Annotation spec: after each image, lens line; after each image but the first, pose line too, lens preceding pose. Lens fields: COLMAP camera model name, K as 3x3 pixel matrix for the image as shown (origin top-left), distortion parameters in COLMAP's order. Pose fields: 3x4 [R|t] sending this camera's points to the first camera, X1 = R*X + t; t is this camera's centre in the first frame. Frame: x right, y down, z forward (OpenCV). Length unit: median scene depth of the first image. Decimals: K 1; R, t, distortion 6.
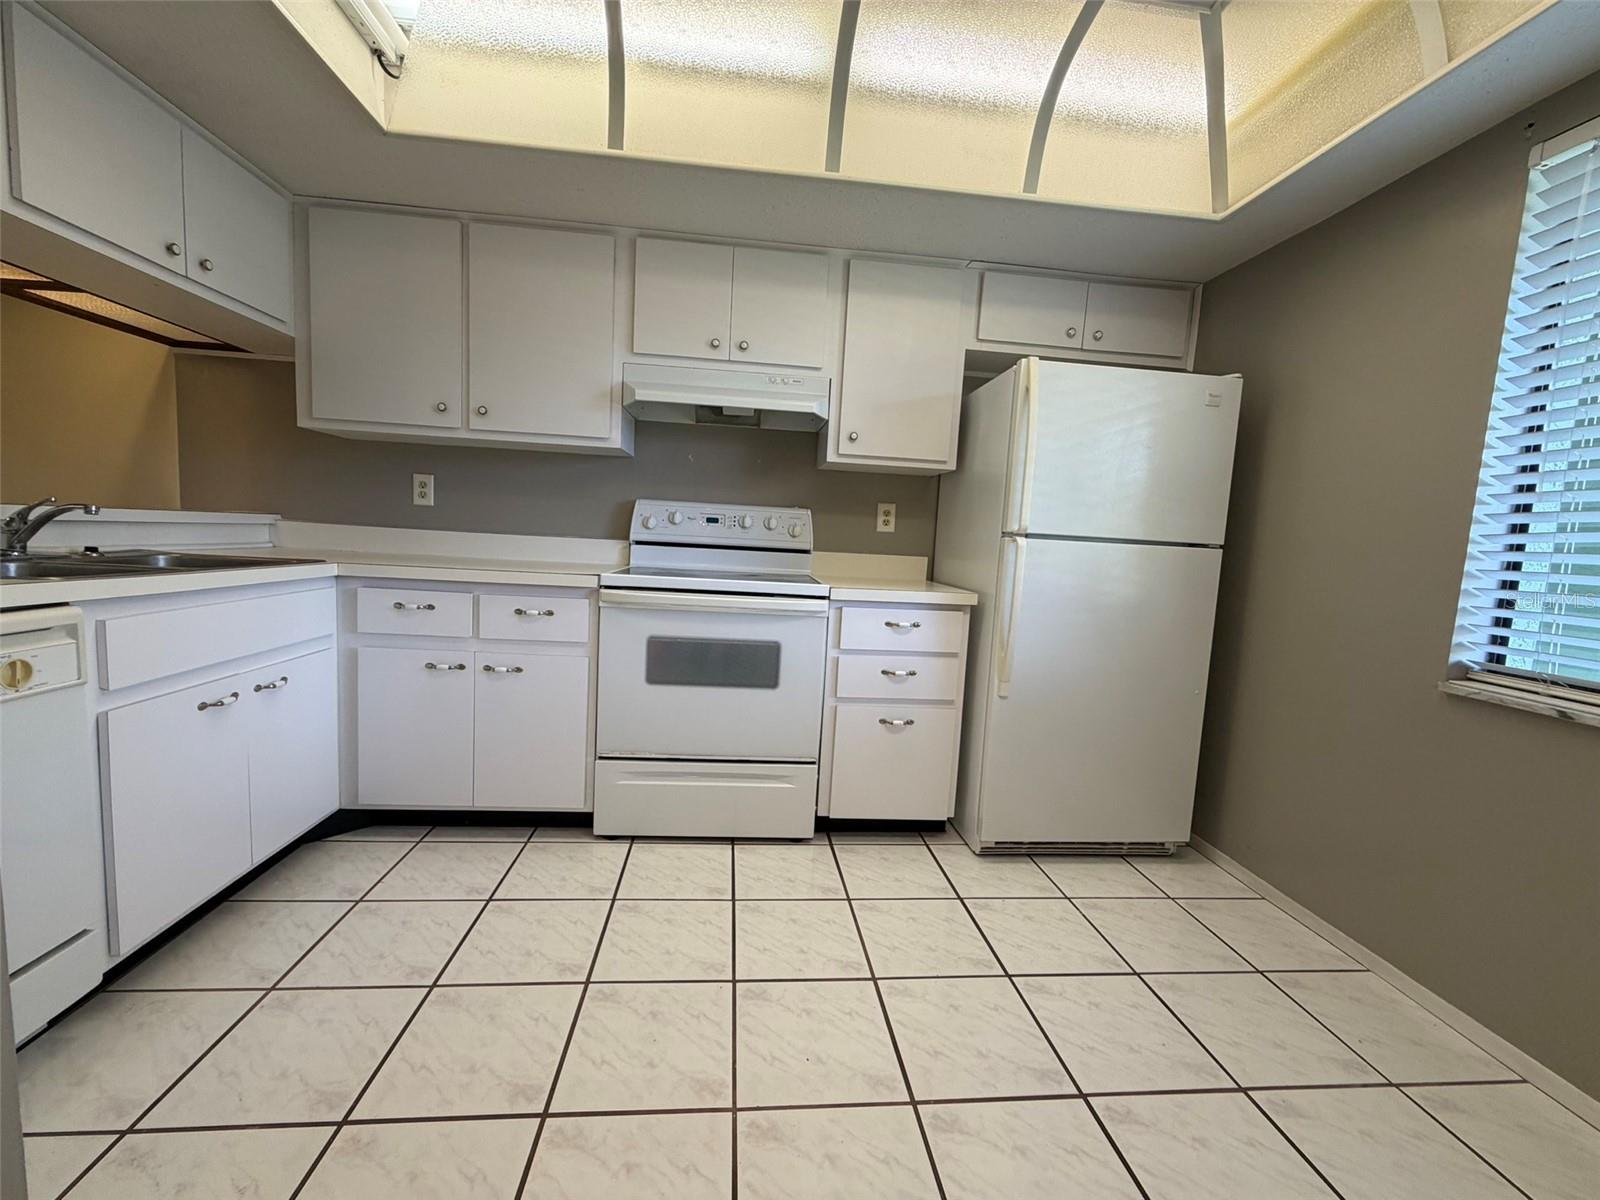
lens RADIAL K [[637.1, 0, 796.8], [0, 637.1, 603.3], [0, 0, 1]] dist [-0.000981, 0.000445]
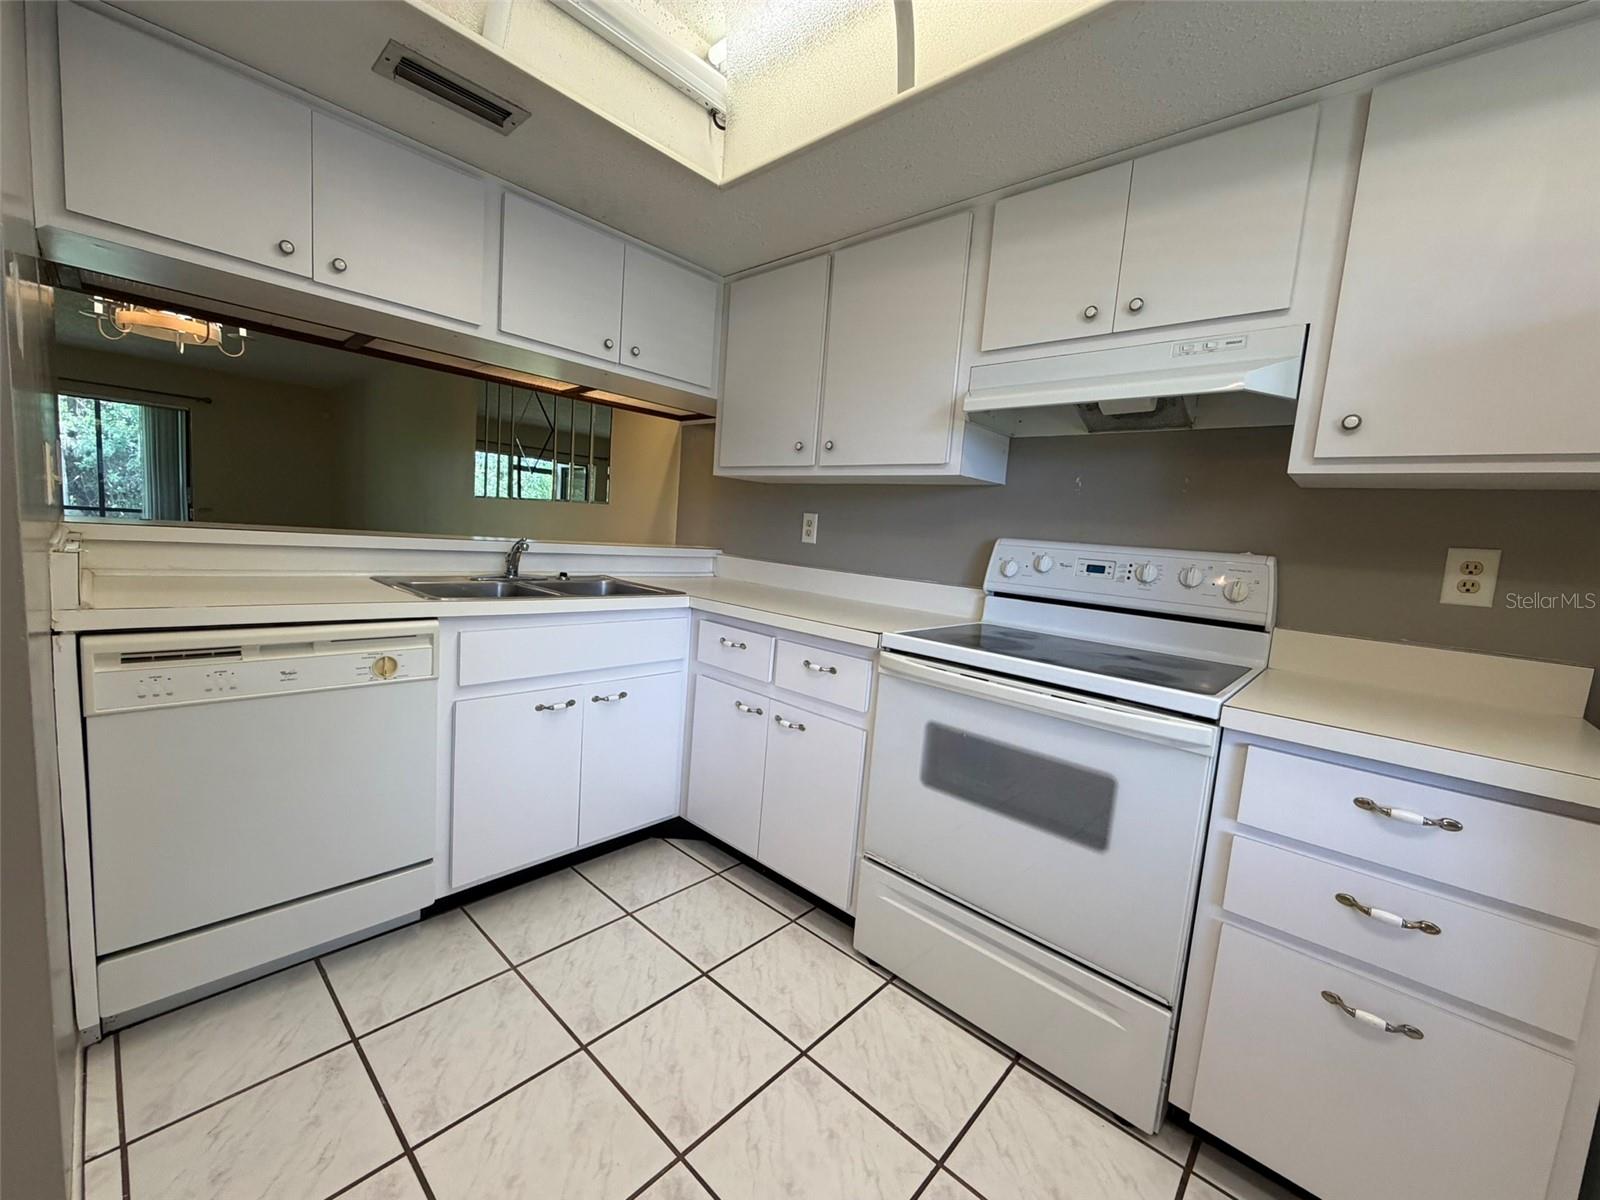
lens RADIAL K [[637.1, 0, 796.8], [0, 637.1, 603.3], [0, 0, 1]] dist [-0.000981, 0.000445]
pose [[0.671378, 0.080124, -0.736771, 0.198197], [-0.117207, 0.993107, 0.001196, -0.067214], [0.731788, 0.085552, 0.676141, 0.355478]]
